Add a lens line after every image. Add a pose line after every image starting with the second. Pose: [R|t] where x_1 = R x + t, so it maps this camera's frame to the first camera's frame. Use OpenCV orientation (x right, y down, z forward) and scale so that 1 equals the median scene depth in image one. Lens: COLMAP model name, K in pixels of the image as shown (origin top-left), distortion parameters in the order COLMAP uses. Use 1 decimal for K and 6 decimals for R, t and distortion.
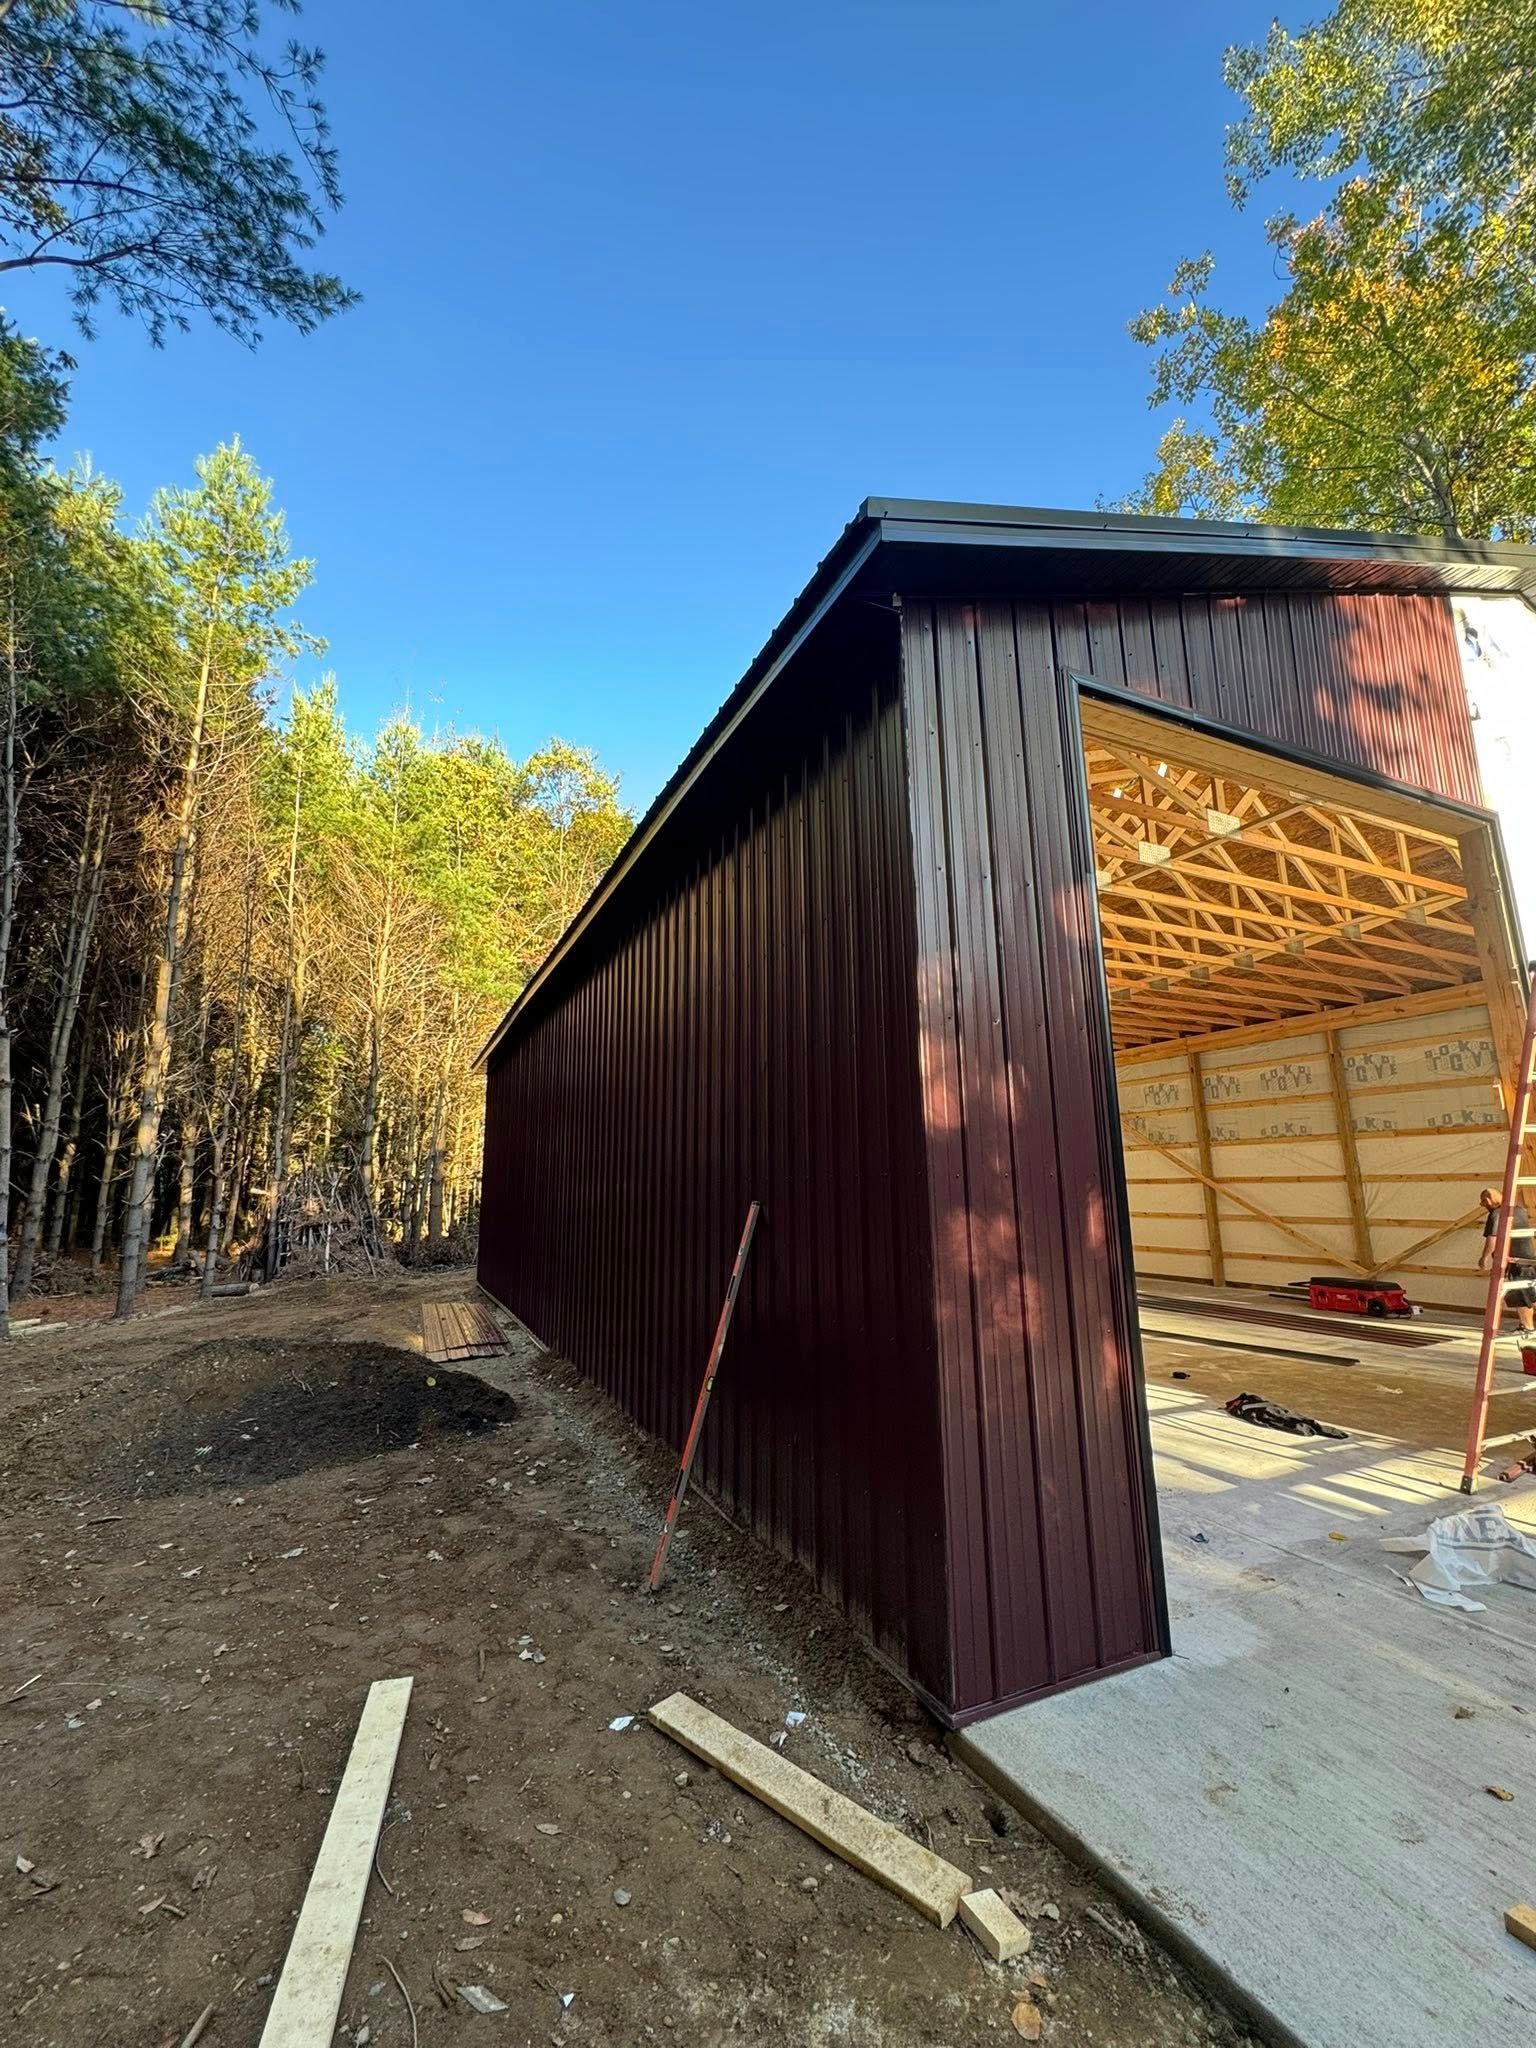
lens RADIAL K [[817.3, 0, 768.9], [0, 817.3, 1022.0], [0, 0, 1]] dist [-0.002024, -0.000829]
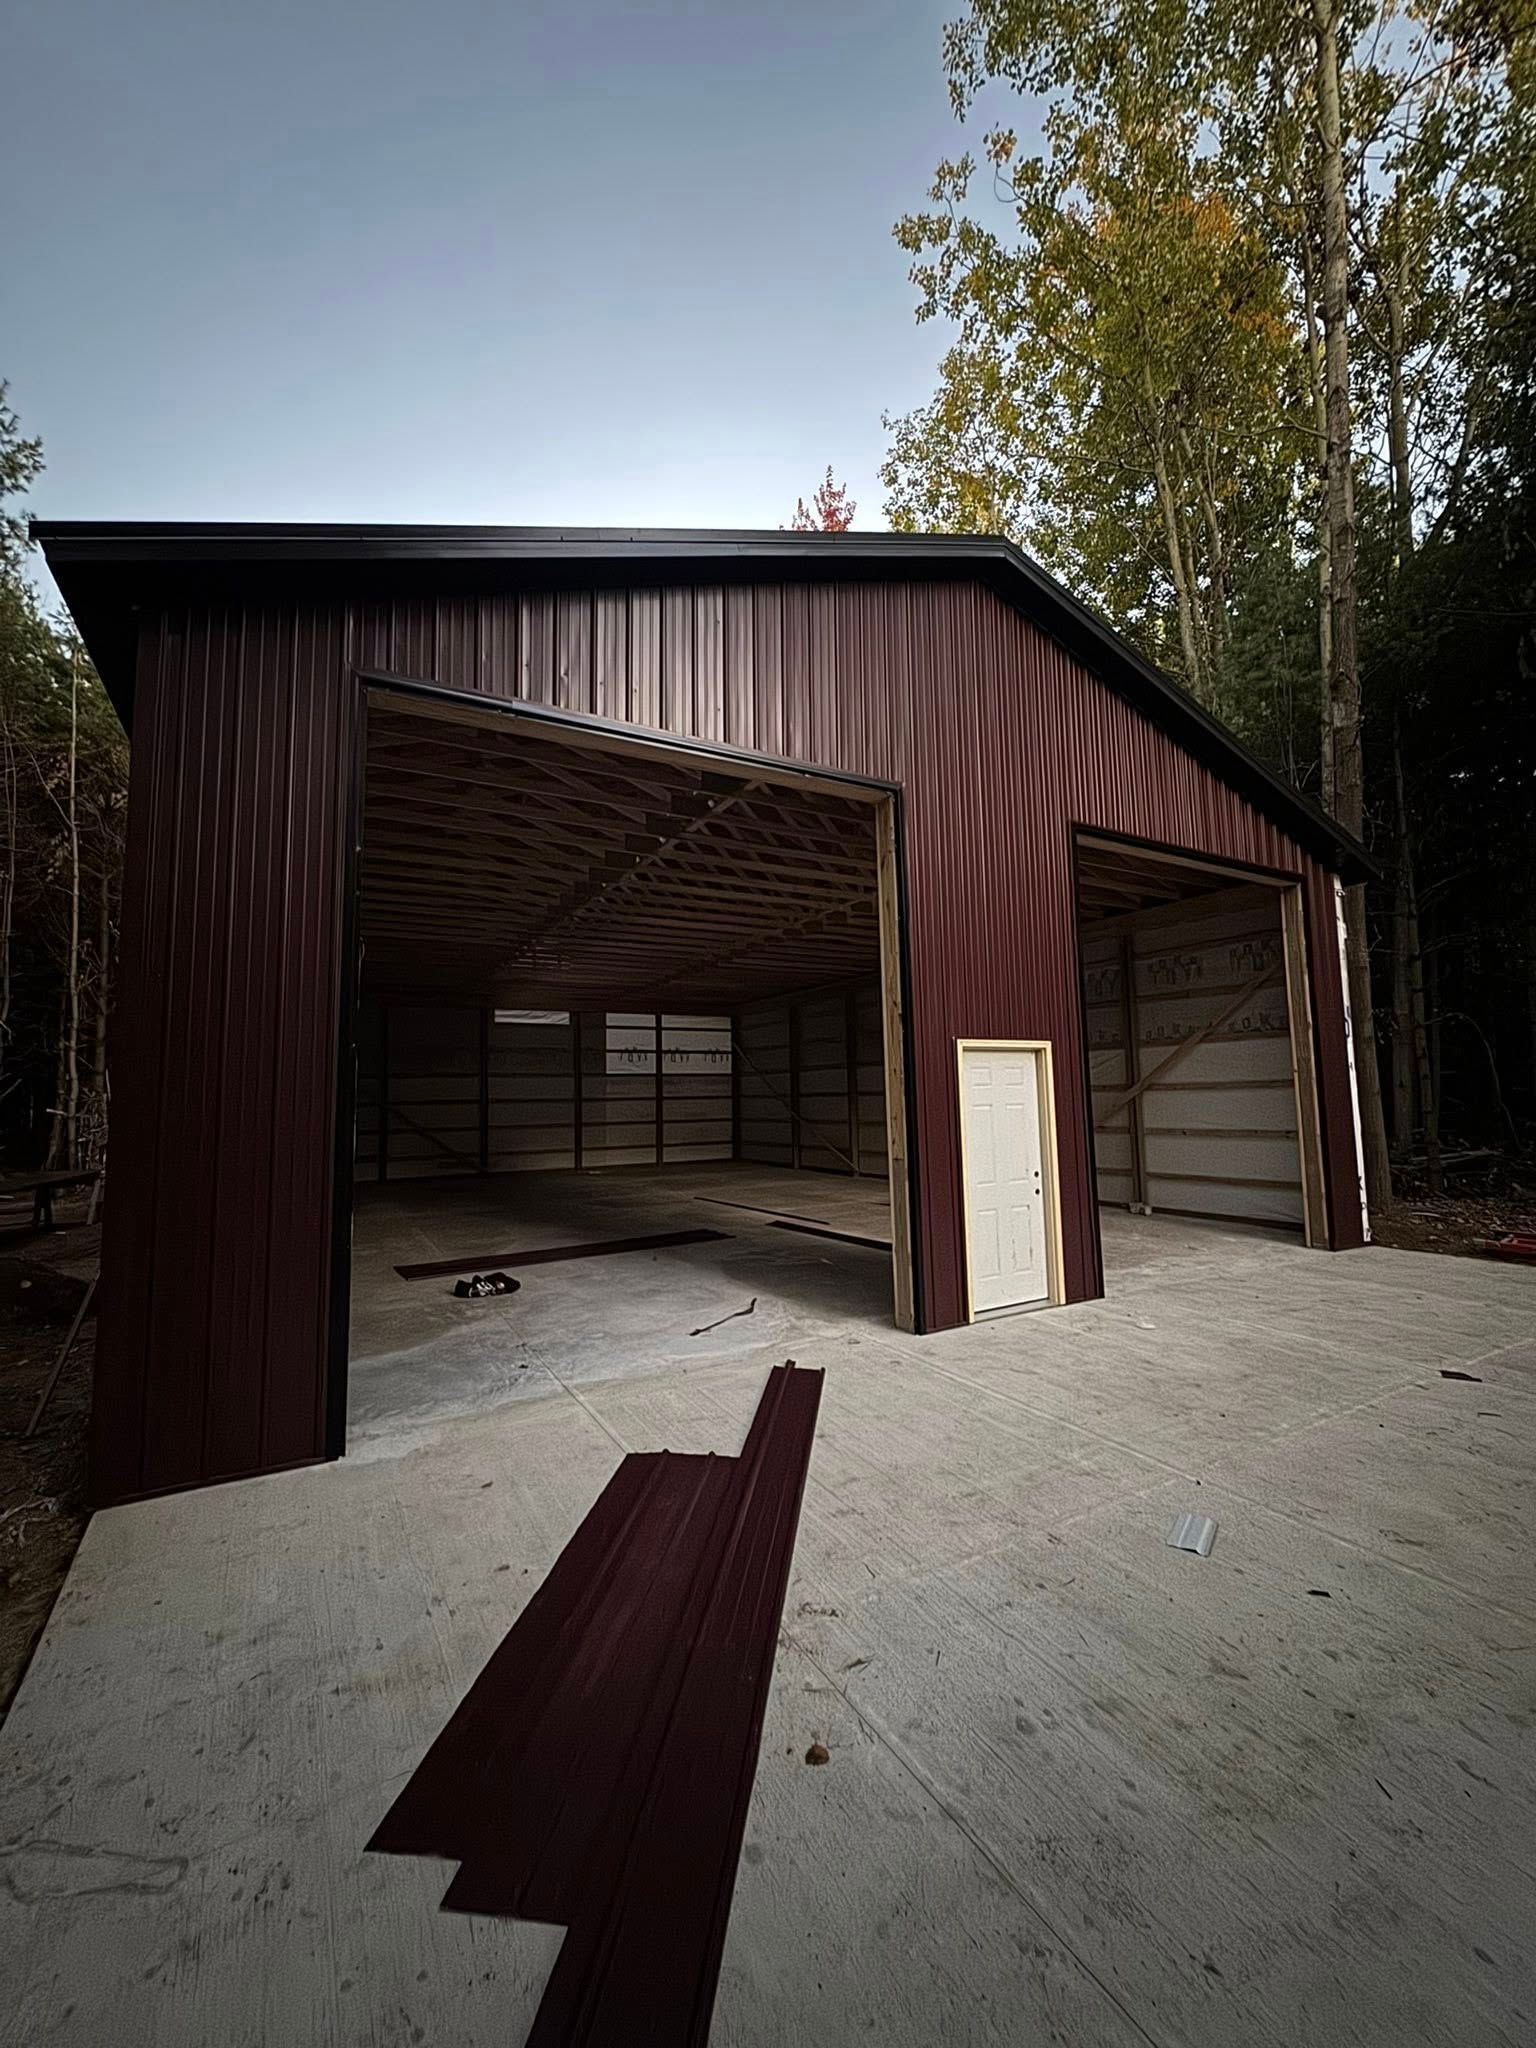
lens RADIAL K [[815.6, 0, 764.3], [0, 815.6, 1025.3], [0, 0, 1]] dist [-0.000069, -0.005042]
pose [[0.996829, -0.004170, 0.079463, 0.439026], [-0.004581, 0.993962, 0.109631, -0.030159], [-0.079441, -0.109648, 0.990791, -0.118093]]
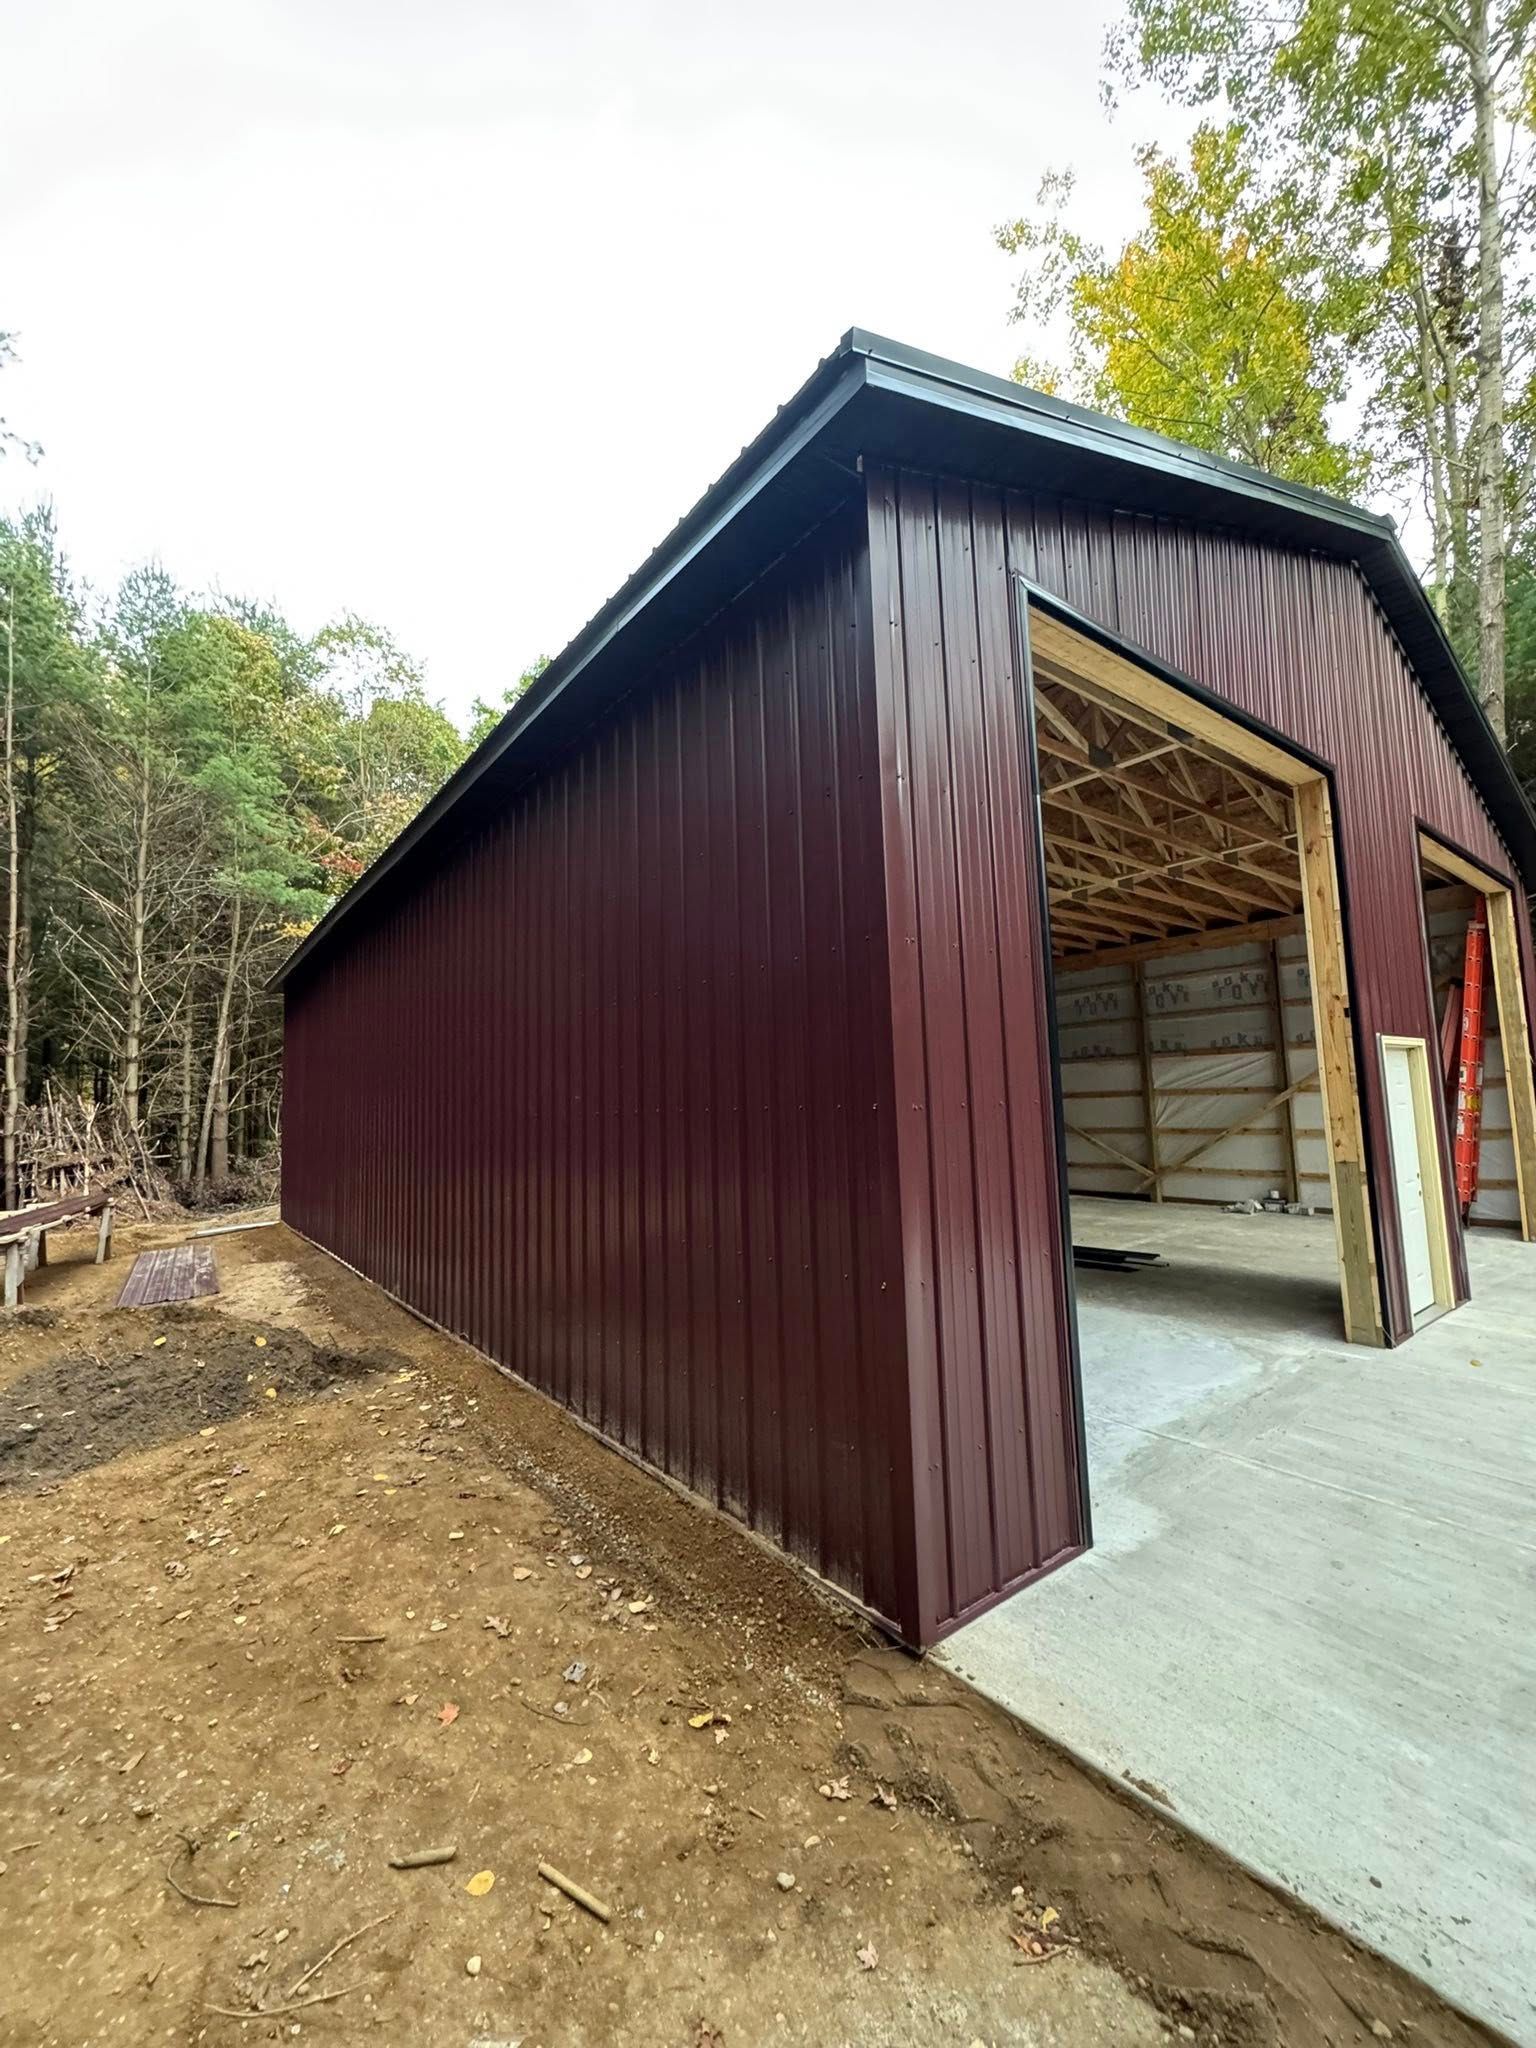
lens RADIAL K [[820.1, 0, 769.6], [0, 820.1, 1023.5], [0, 0, 1]] dist [-0.005912, -0.000092]
pose [[0.975525, 0.001634, 0.219880, -0.063001], [-0.023117, 0.995193, 0.095169, 0.001088], [-0.218668, -0.097923, 0.970874, 0.048822]]
